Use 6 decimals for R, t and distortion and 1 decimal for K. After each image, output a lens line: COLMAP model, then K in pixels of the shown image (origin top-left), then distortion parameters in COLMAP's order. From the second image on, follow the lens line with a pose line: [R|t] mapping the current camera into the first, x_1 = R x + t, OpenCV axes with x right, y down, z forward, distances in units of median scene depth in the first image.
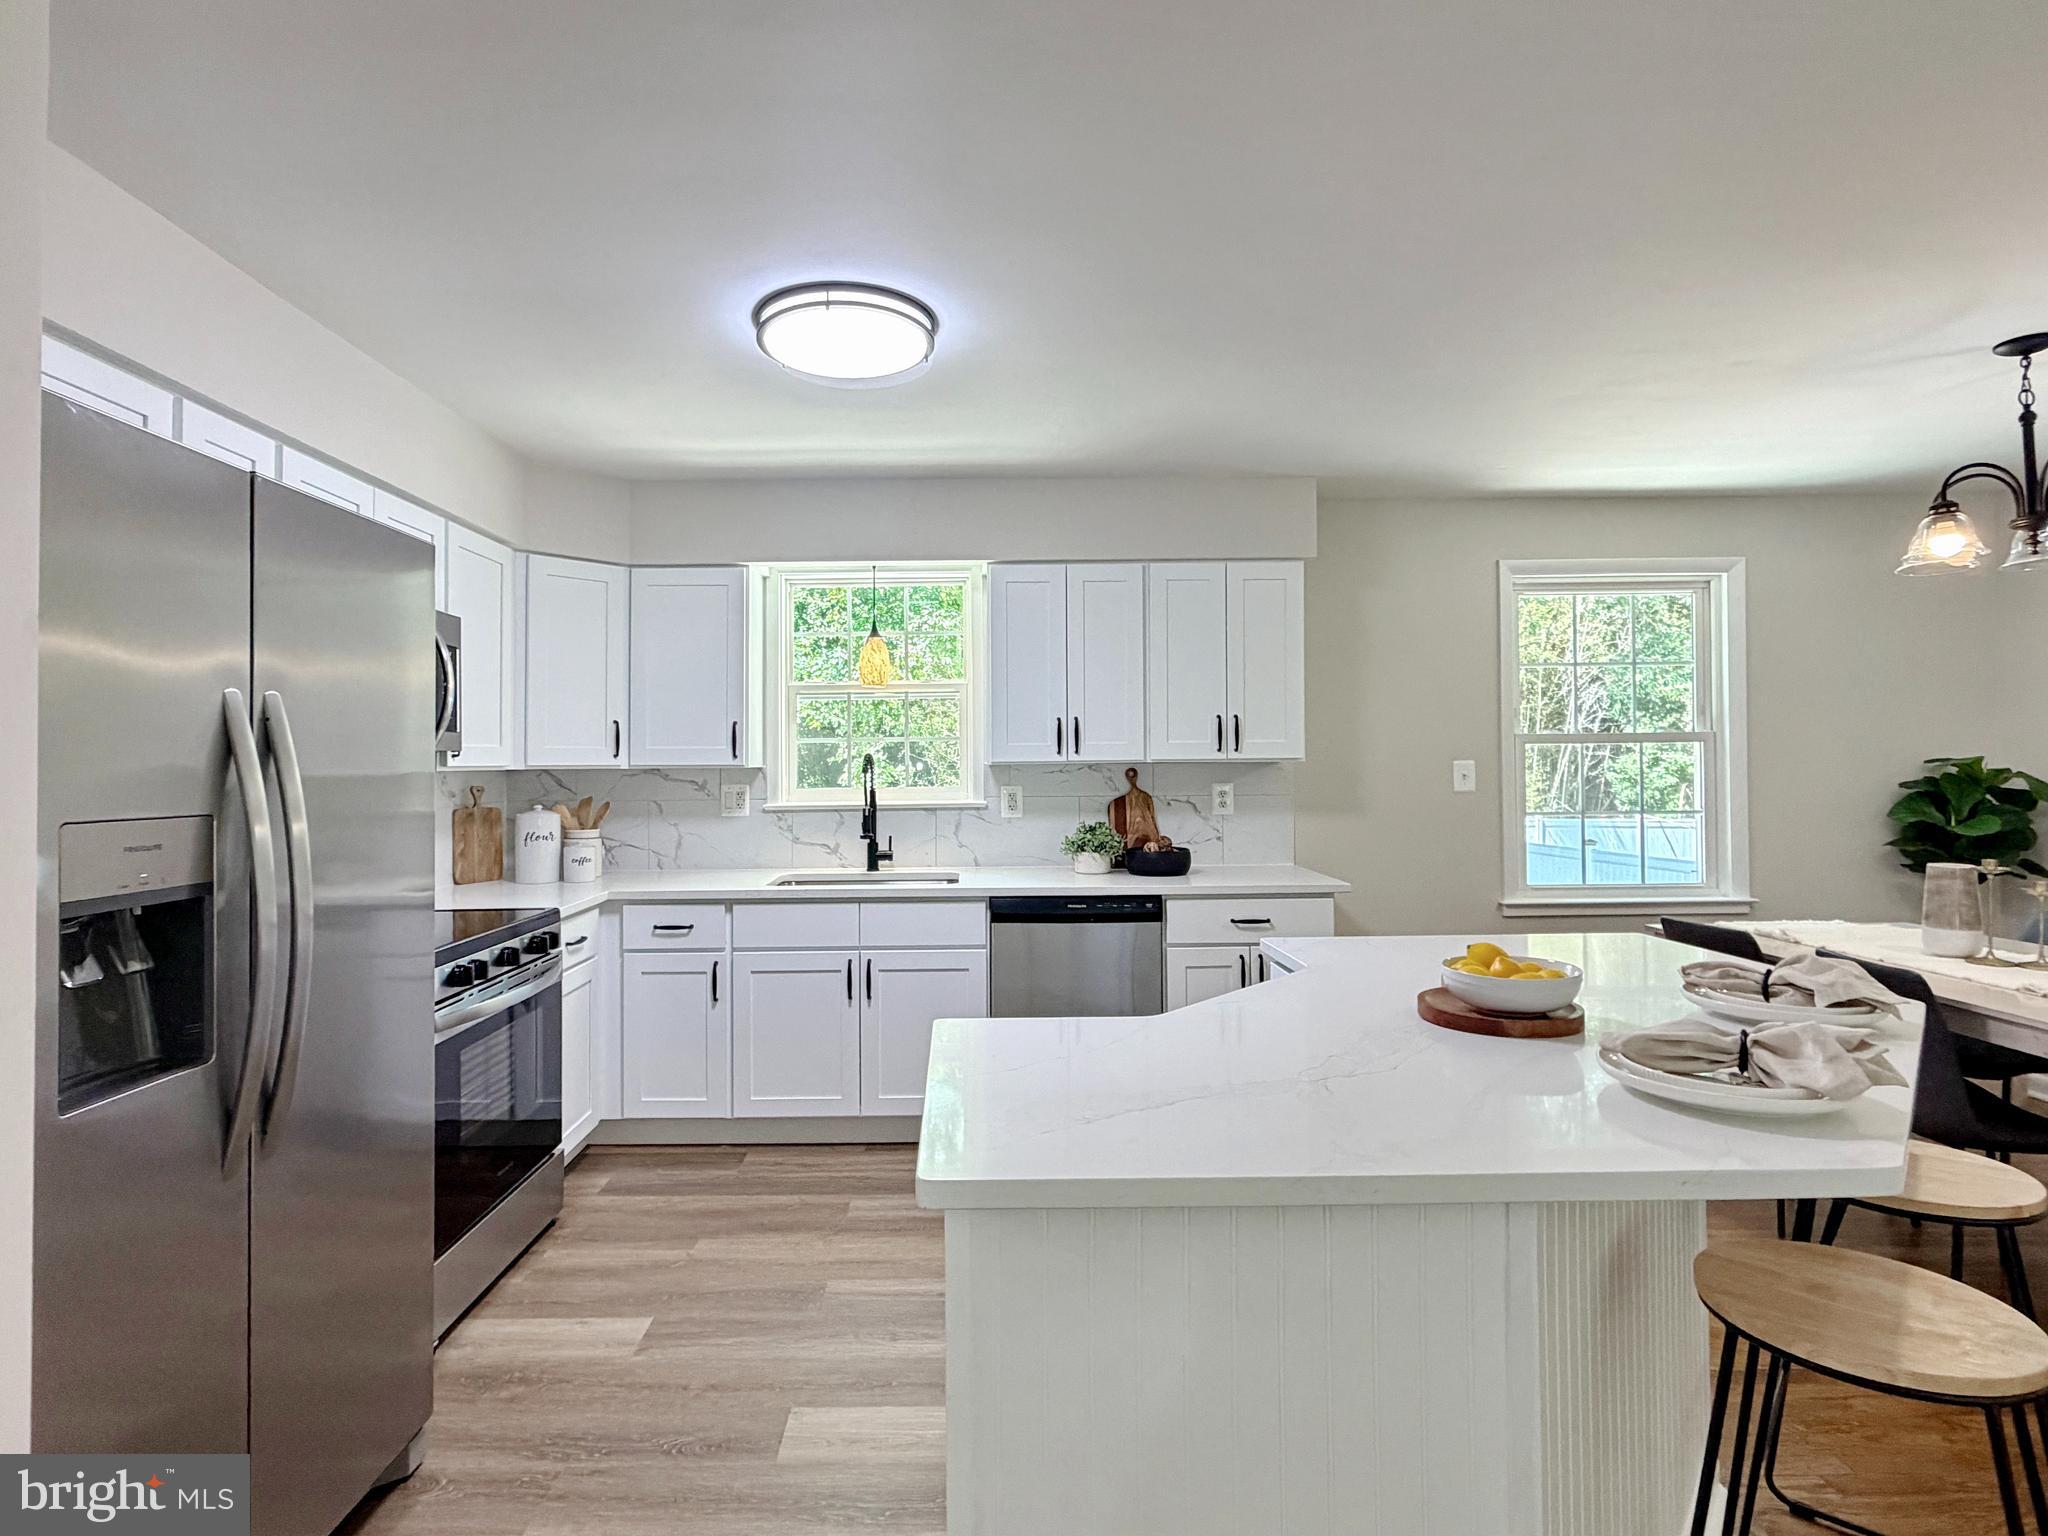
lens RADIAL K [[1006.9, 0, 994.1], [0, 1006.9, 760.1], [0, 0, 1]] dist [0.000035, 0.000497]
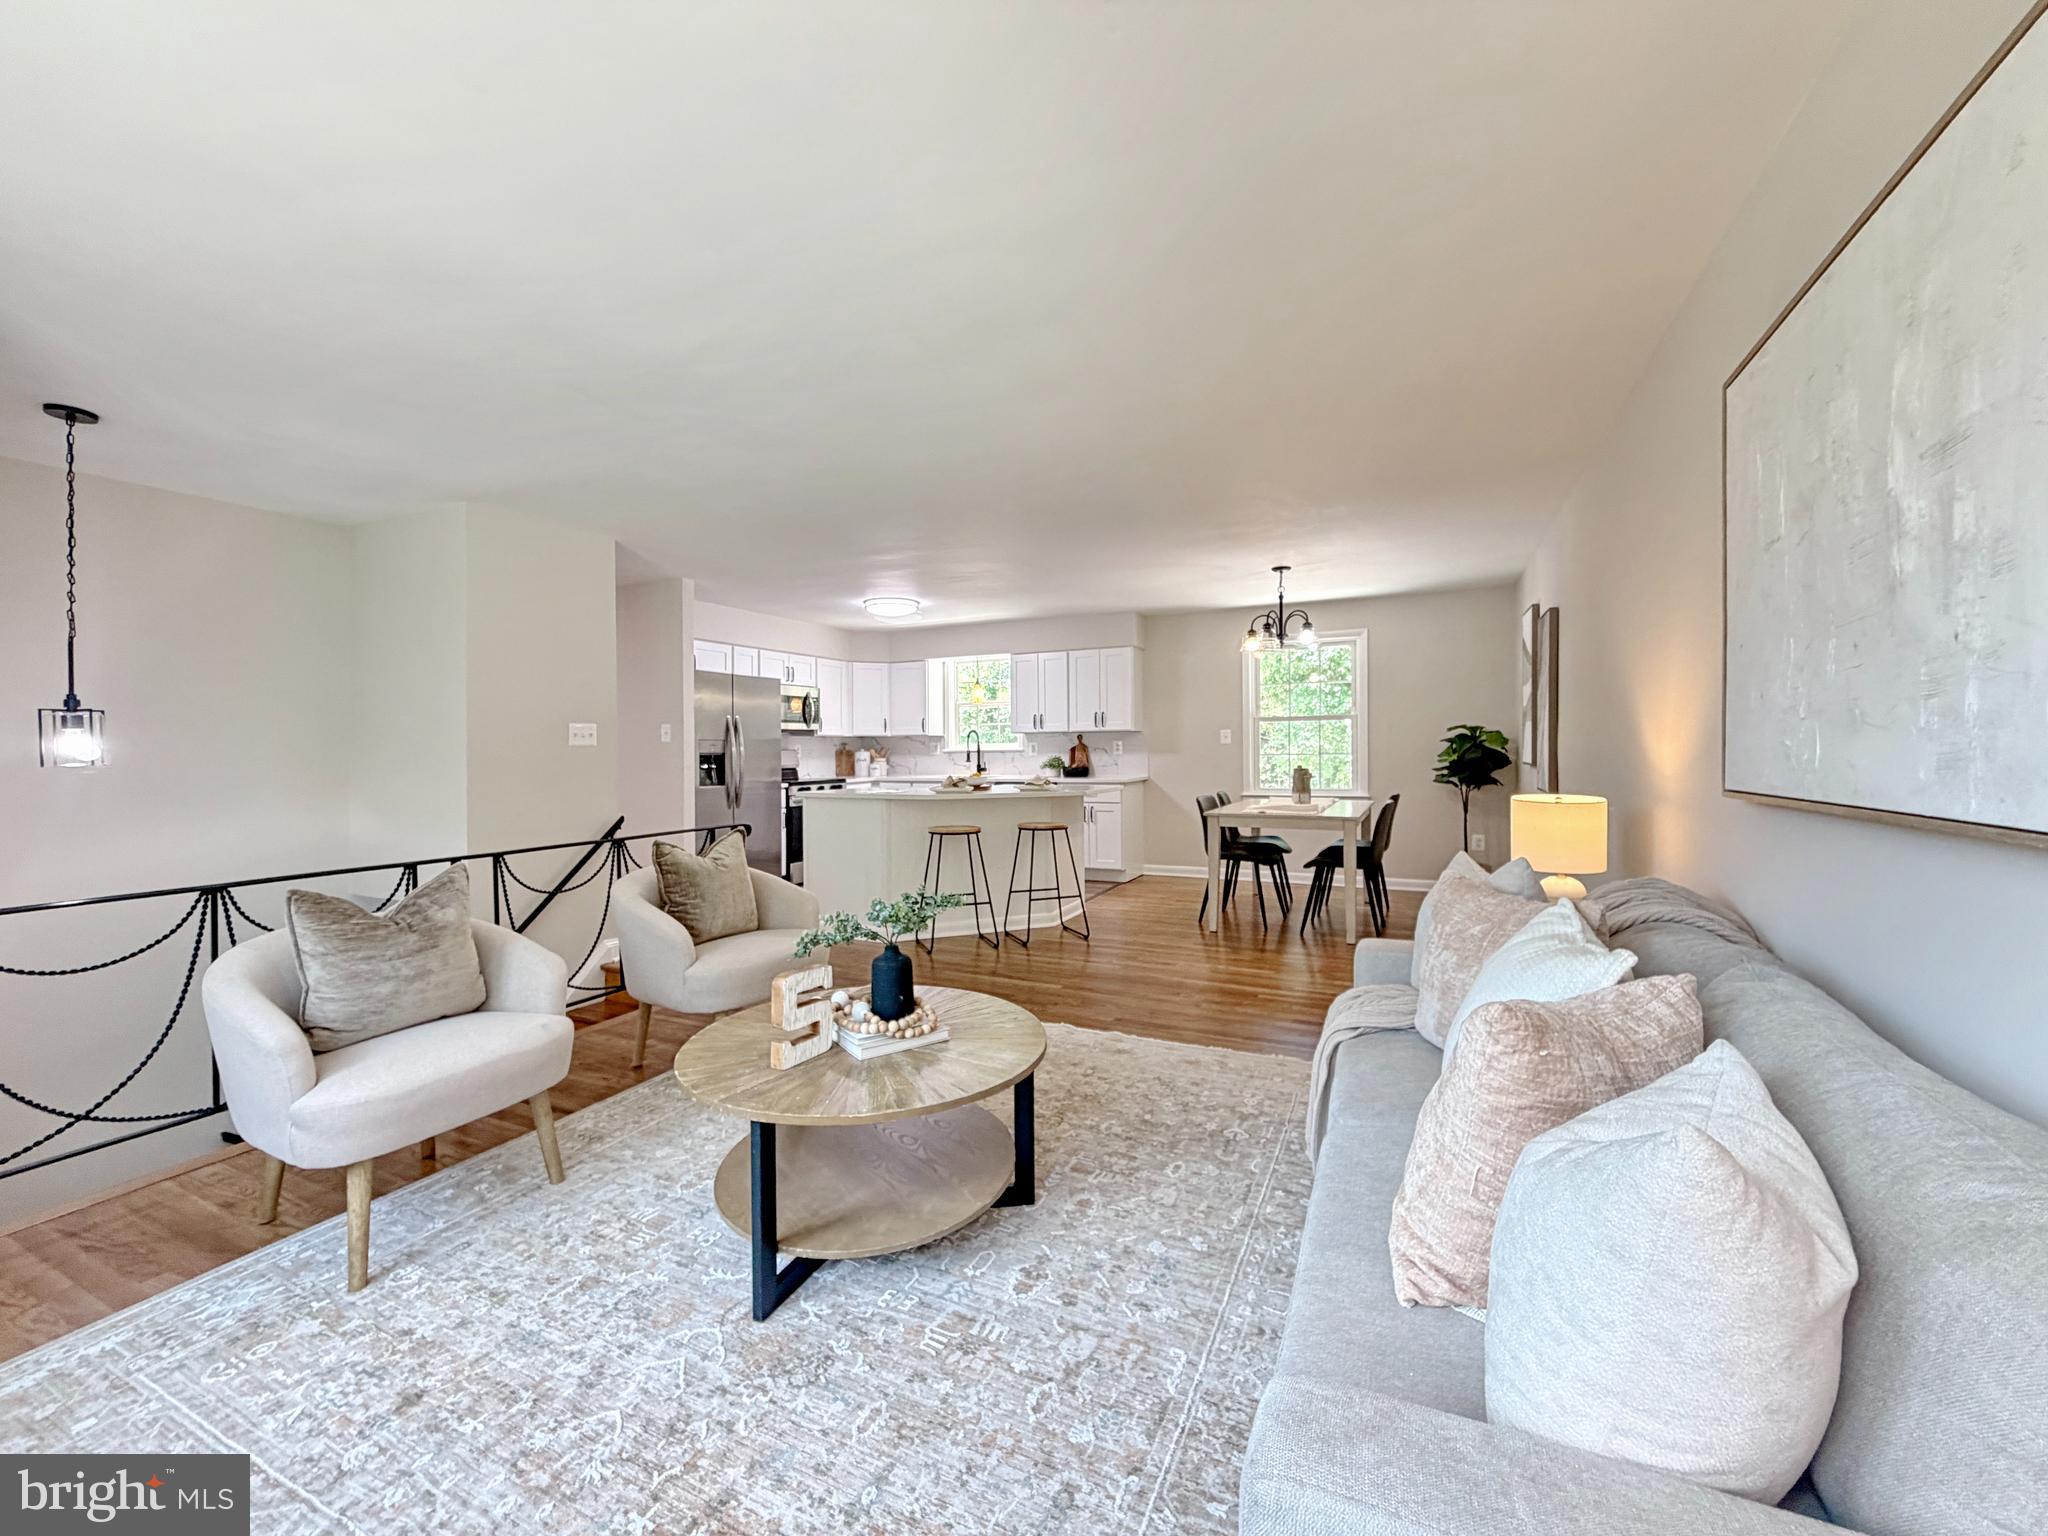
lens RADIAL K [[771.8, 0, 1005.1], [0, 771.8, 762.5], [0, 0, 1]] dist [0.007903, -0.000144]
pose [[0.875694, 0.010478, -0.482753, 0.906456], [0.005411, 0.999489, 0.031509, 0.017999], [0.482837, -0.030204, 0.875189, -0.682009]]
